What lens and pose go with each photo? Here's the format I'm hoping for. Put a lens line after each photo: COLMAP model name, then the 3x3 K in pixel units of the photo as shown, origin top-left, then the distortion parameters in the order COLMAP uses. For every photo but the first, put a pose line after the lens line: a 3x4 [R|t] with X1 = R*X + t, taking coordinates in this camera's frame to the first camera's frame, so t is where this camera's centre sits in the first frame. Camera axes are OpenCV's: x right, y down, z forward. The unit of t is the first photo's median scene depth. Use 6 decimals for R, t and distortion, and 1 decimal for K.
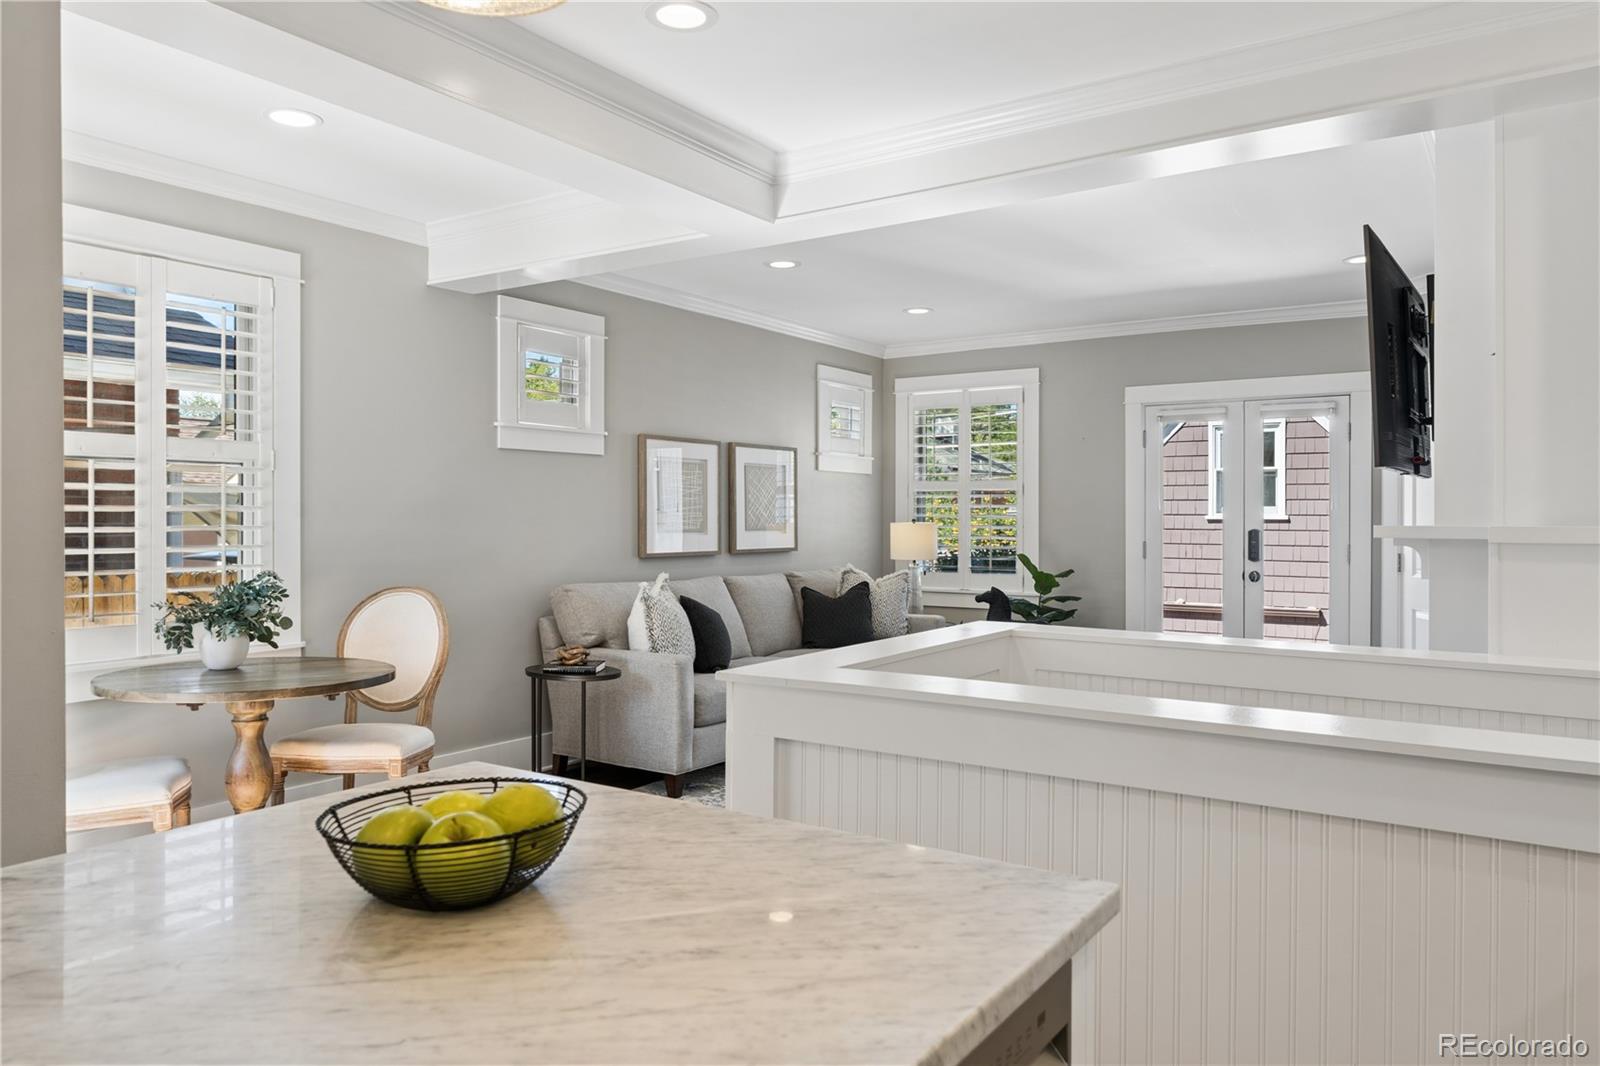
lens RADIAL K [[1088.7, 0, 800.0], [0, 1088.7, 533.0], [0, 0, 1]] dist [0.002150, 0.000233]
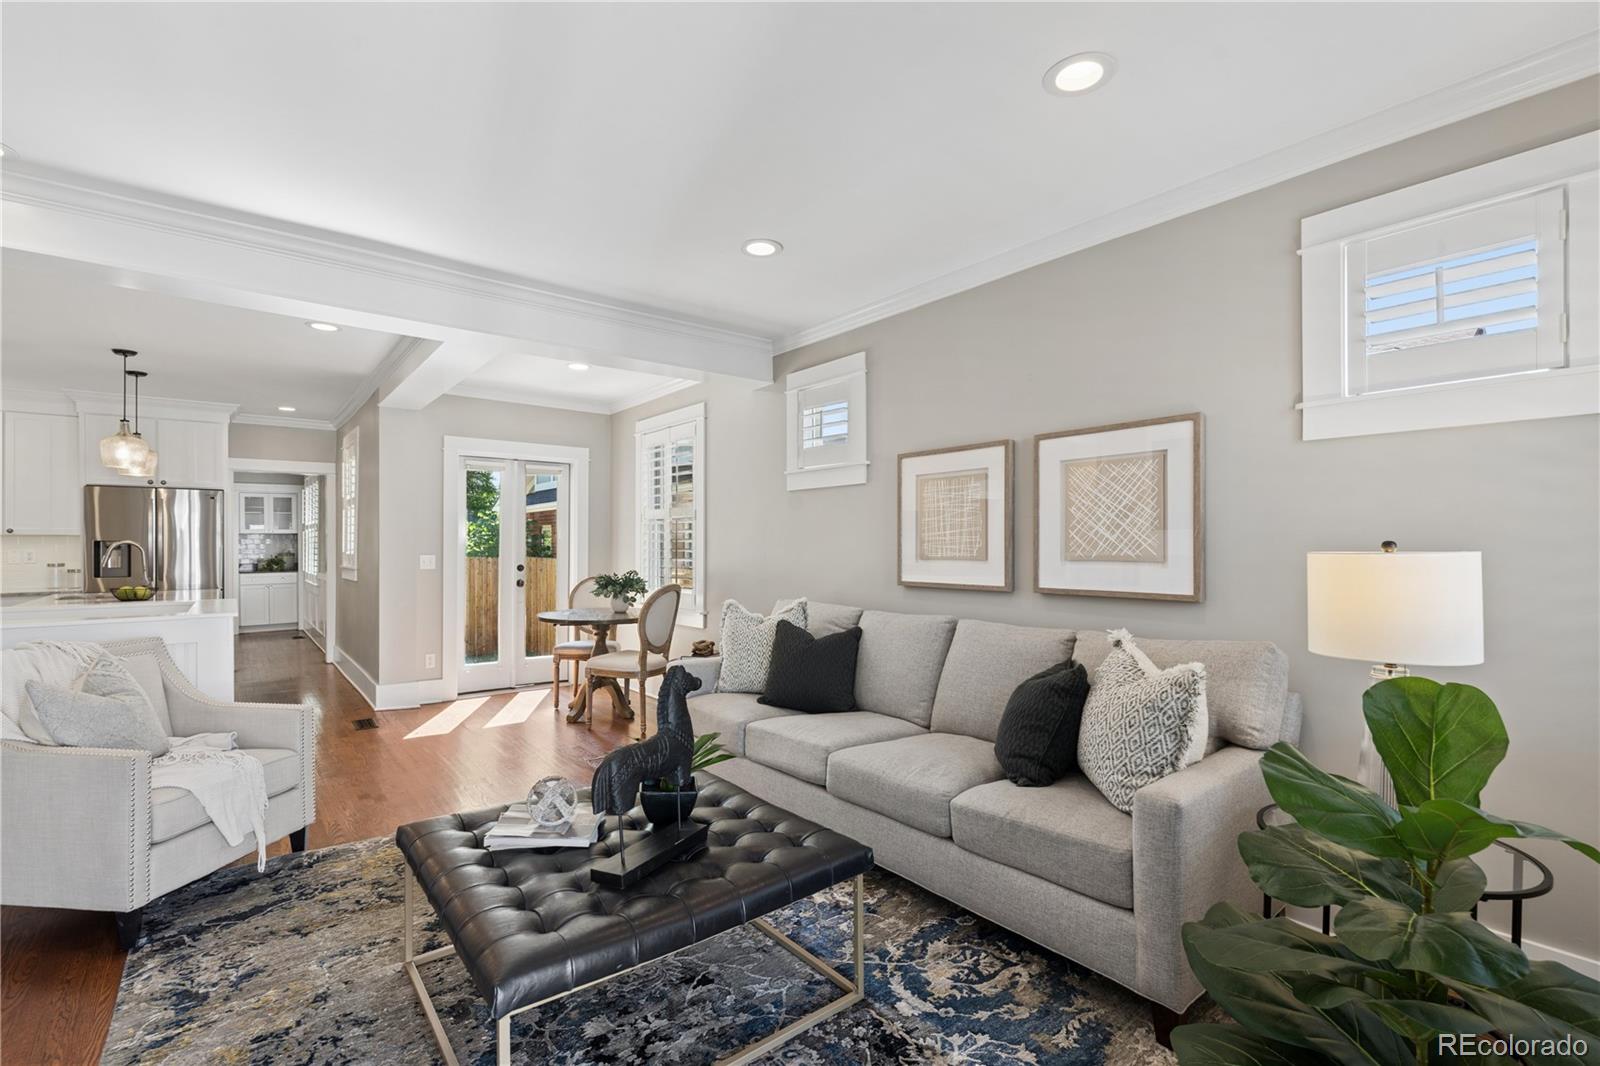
lens RADIAL K [[711.5, 0, 800.9], [0, 711.5, 539.8], [0, 0, 1]] dist [-0.002554, -0.000323]
pose [[-0.297159, -0.007944, -0.954795, 0.425387], [-0.011034, 0.999927, -0.004886, -0.010693], [0.954764, 0.009084, -0.297225, 0.980120]]
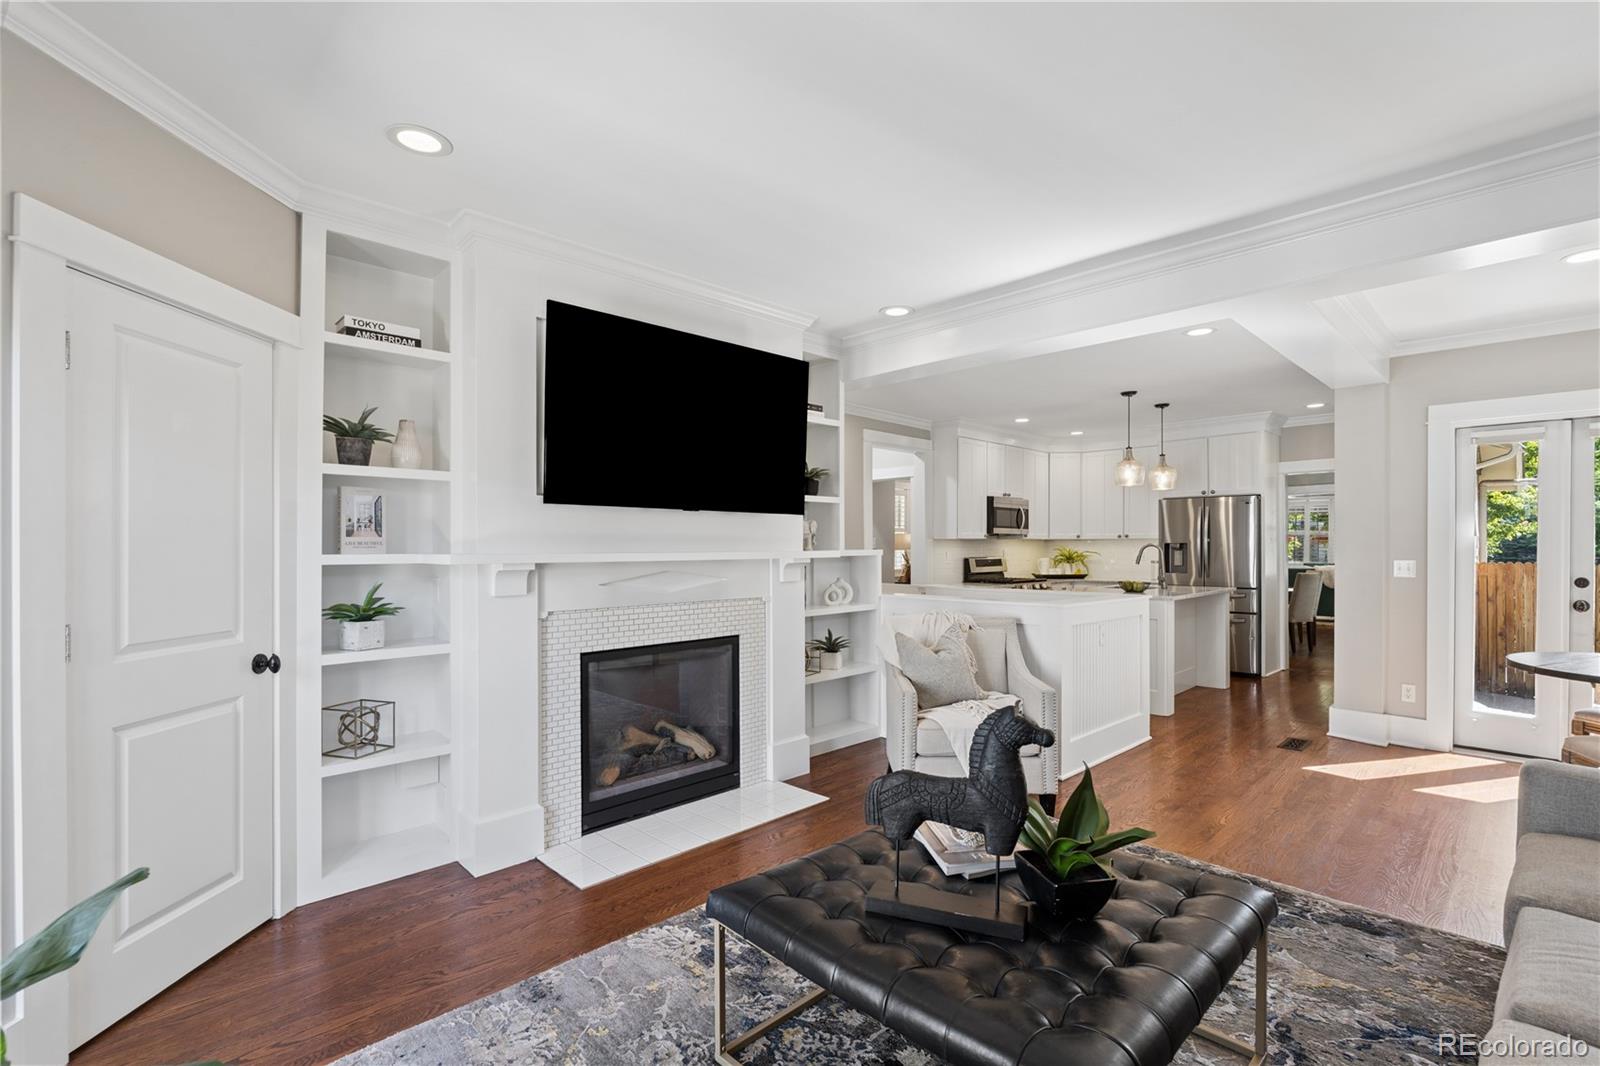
lens RADIAL K [[728.1, 0, 806.2], [0, 728.1, 544.4], [0, 0, 1]] dist [-0.001330, 0.000284]
pose [[-0.980711, -0.000950, 0.195462, 0.172609], [0.001106, 0.999945, 0.010409, -0.014395], [-0.195461, 0.010424, -0.980656, 1.095729]]
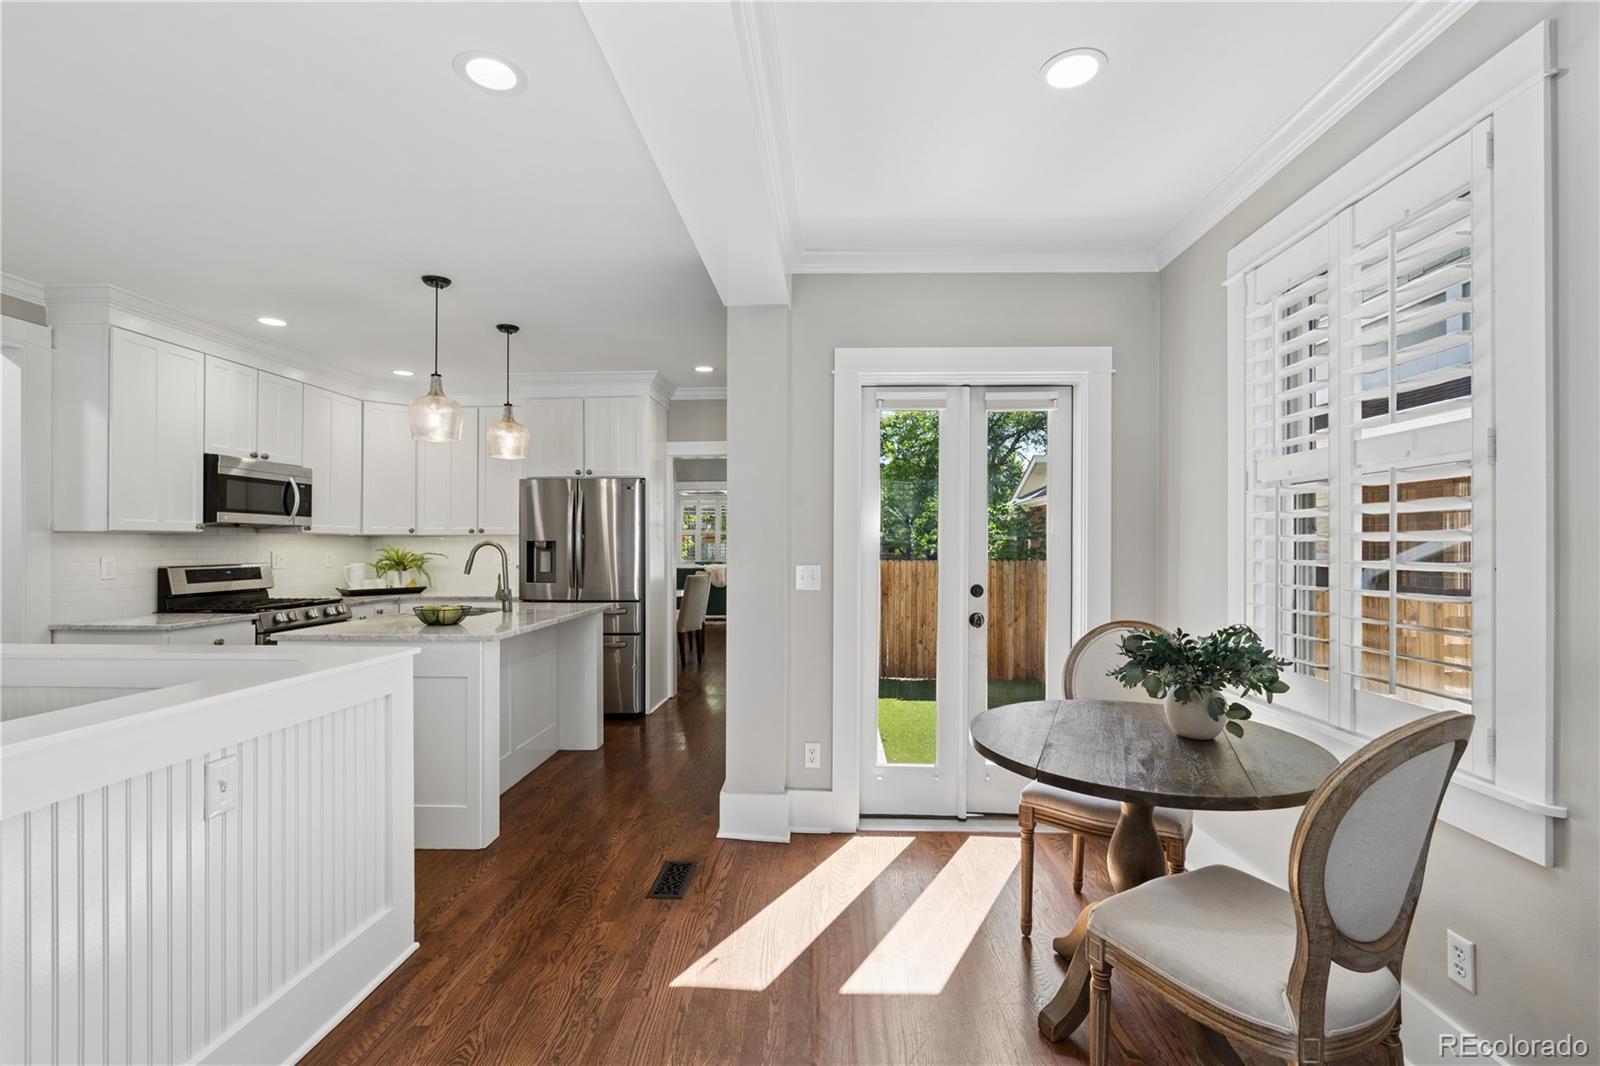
lens RADIAL K [[711.5, 0, 800.9], [0, 711.5, 539.8], [0, 0, 1]] dist [-0.002554, -0.000323]
pose [[-0.853972, -0.004922, -0.520296, -0.000852], [-0.007543, 0.999967, 0.002921, -0.010039], [0.520265, 0.006419, -0.853981, 0.705426]]
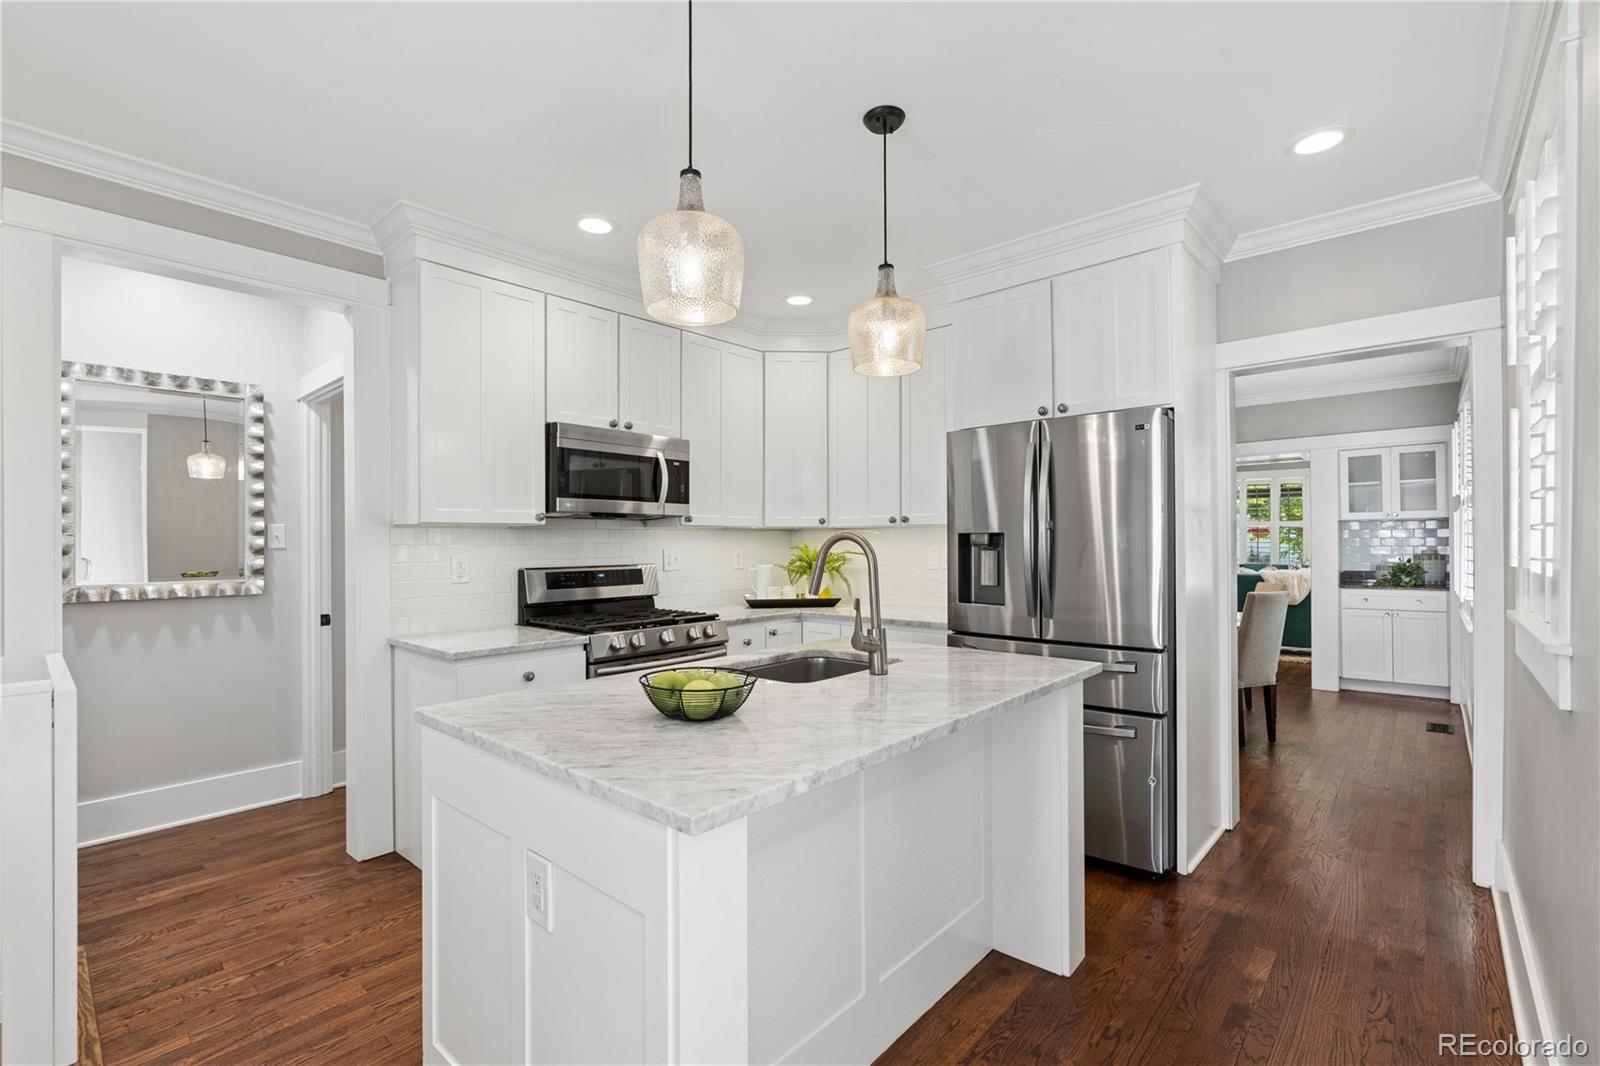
lens RADIAL K [[711.5, 0, 800.9], [0, 711.5, 539.8], [0, 0, 1]] dist [-0.002554, -0.000323]
pose [[-0.991011, 0.002705, 0.133753, -0.108559], [0.004032, 0.999945, 0.009647, -0.004955], [-0.133720, 0.010100, -0.990968, 0.366859]]
